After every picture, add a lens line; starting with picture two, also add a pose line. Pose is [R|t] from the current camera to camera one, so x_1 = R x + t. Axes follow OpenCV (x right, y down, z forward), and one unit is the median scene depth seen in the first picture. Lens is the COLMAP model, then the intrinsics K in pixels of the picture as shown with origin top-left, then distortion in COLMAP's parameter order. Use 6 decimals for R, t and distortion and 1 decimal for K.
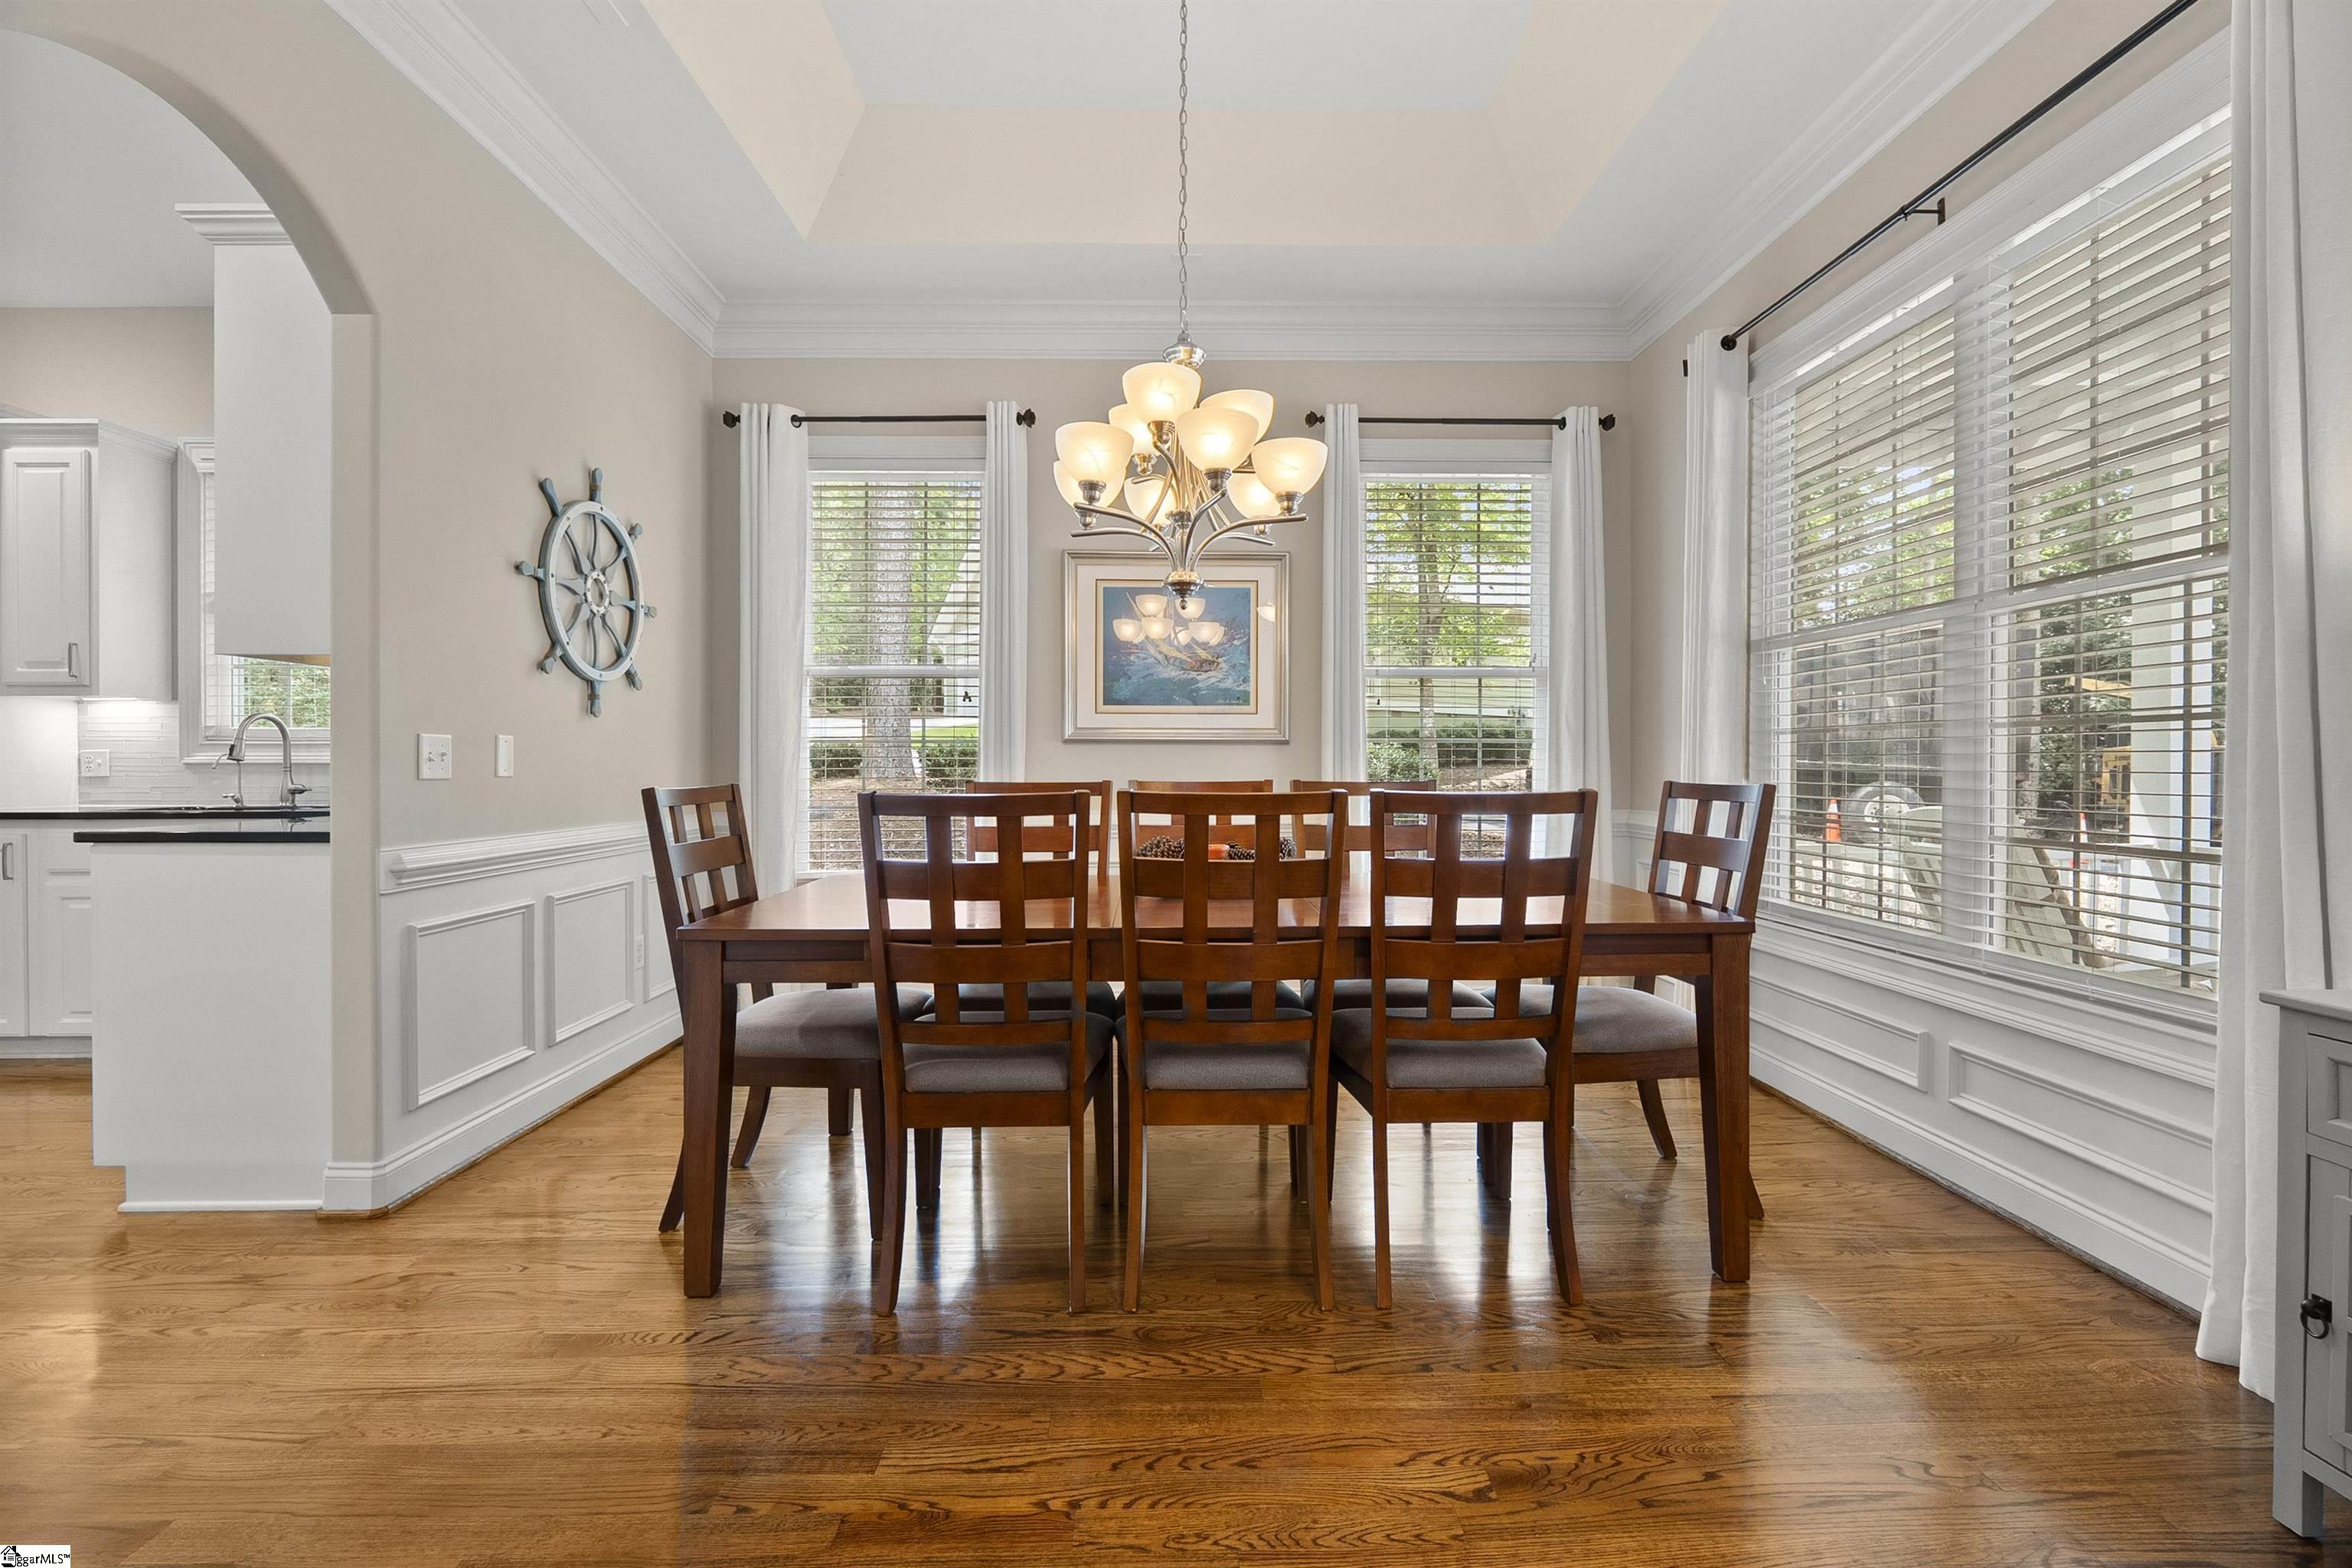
lens RADIAL K [[1053.5, 0, 1176.0], [0, 1053.5, 784.0], [0, 0, 1]] dist [-0.001280, 0.000194]
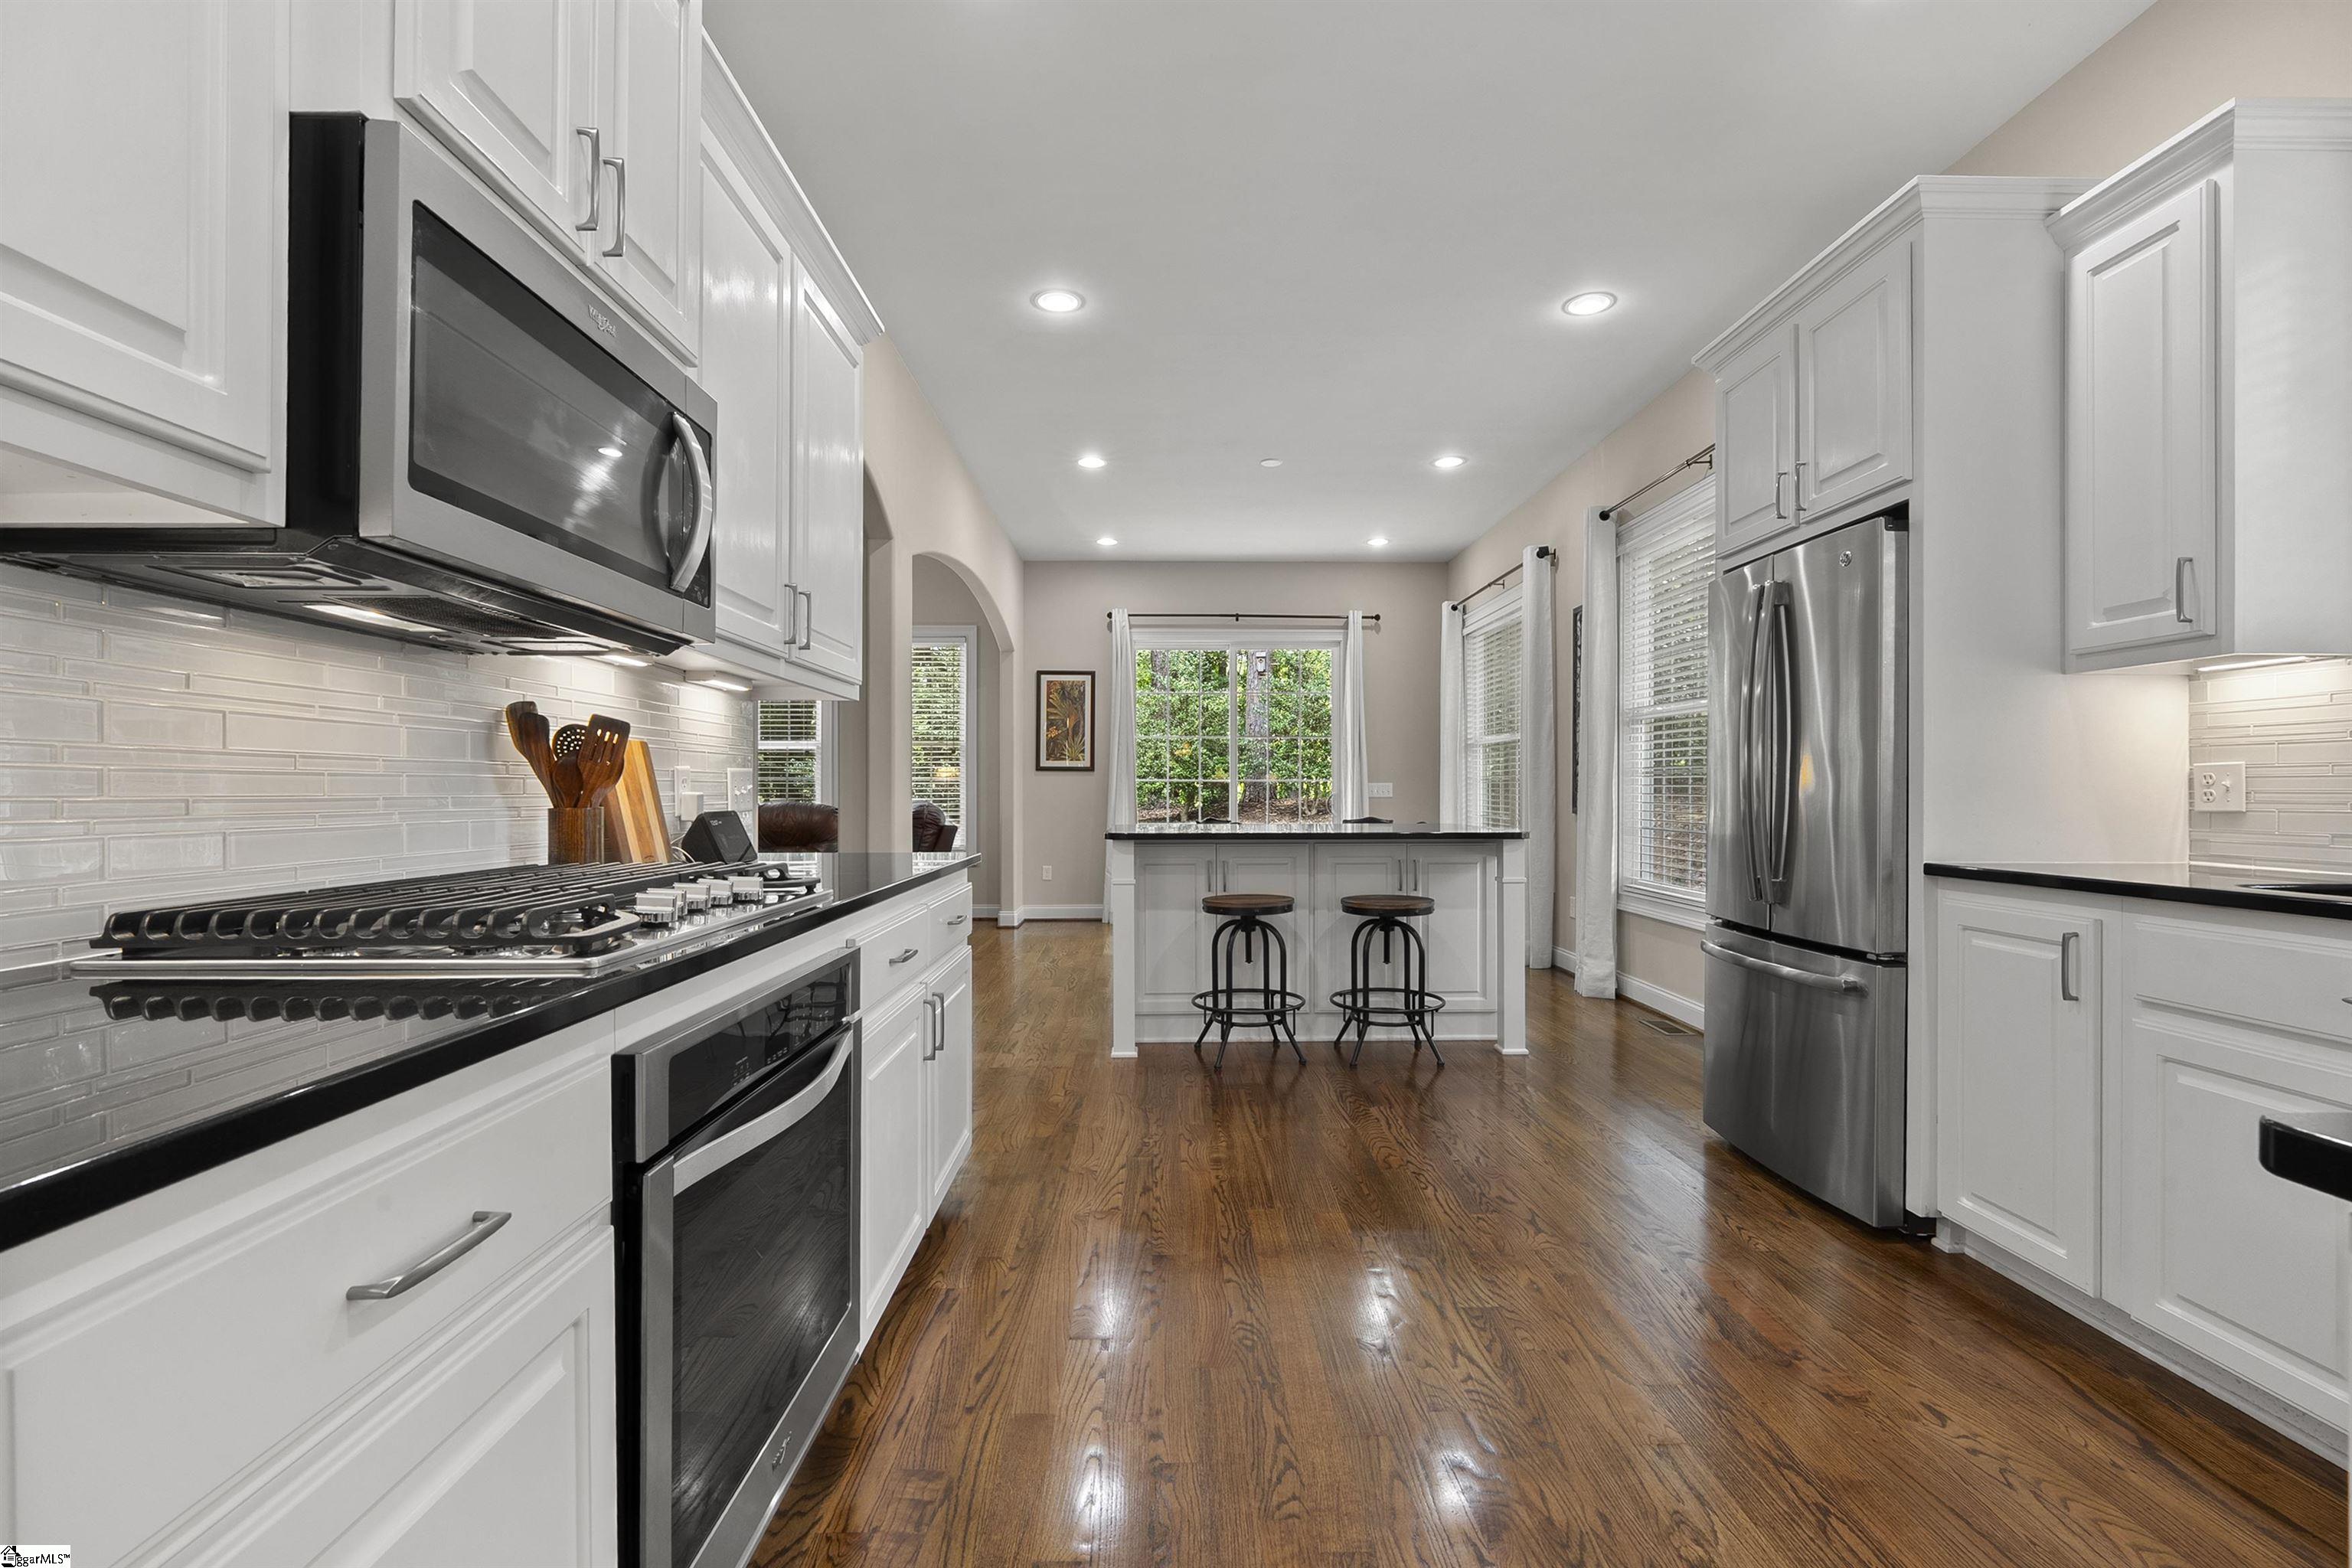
lens RADIAL K [[1055.3, 0, 1176.8], [0, 1055.3, 792.5], [0, 0, 1]] dist [-0.008349, 0.000075]
pose [[0.003686, 0.002053, -0.999991, -0.505679], [-0.007942, 0.999966, 0.002024, -0.014131], [0.999962, 0.007934, 0.003703, 0.475494]]
